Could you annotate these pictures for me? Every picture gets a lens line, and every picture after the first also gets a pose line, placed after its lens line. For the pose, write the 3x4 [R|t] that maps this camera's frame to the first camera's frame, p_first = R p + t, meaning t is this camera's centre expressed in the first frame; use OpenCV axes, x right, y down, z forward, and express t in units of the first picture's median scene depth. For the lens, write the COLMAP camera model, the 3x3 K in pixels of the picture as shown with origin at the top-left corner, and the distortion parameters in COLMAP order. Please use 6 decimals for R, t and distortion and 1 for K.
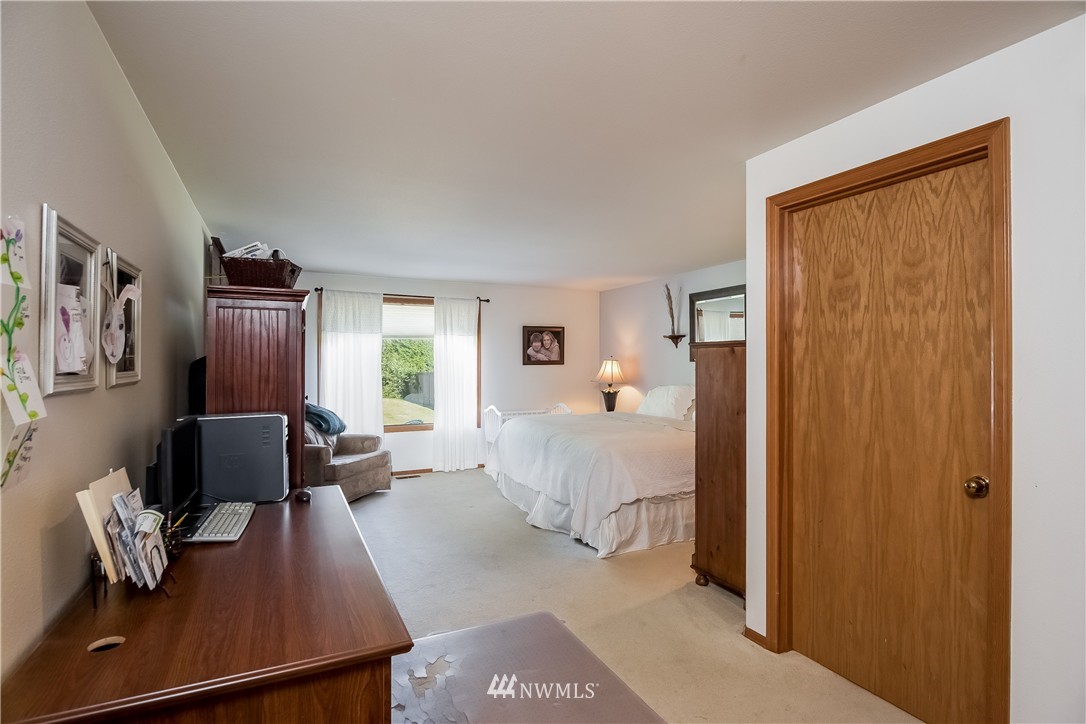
lens RADIAL K [[523.4, 0, 543.0], [0, 523.4, 362.0], [0, 0, 1]] dist [-0.014894, 0.000662]
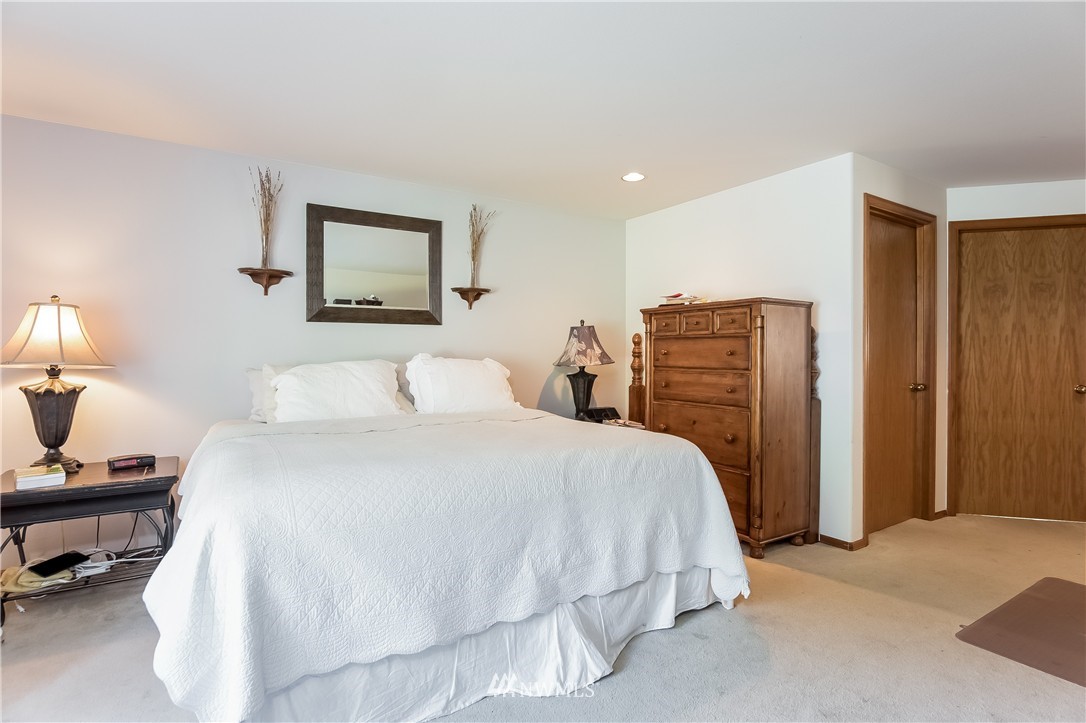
lens RADIAL K [[545.9, 0, 543.0], [0, 545.9, 361.5], [0, 0, 1]] dist [-0.017342, -0.000044]
pose [[-0.100771, -0.006516, 0.994888, -0.330854], [-0.002531, 0.999977, 0.006293, 0.037831], [-0.994906, -0.001884, -0.100785, 0.792072]]
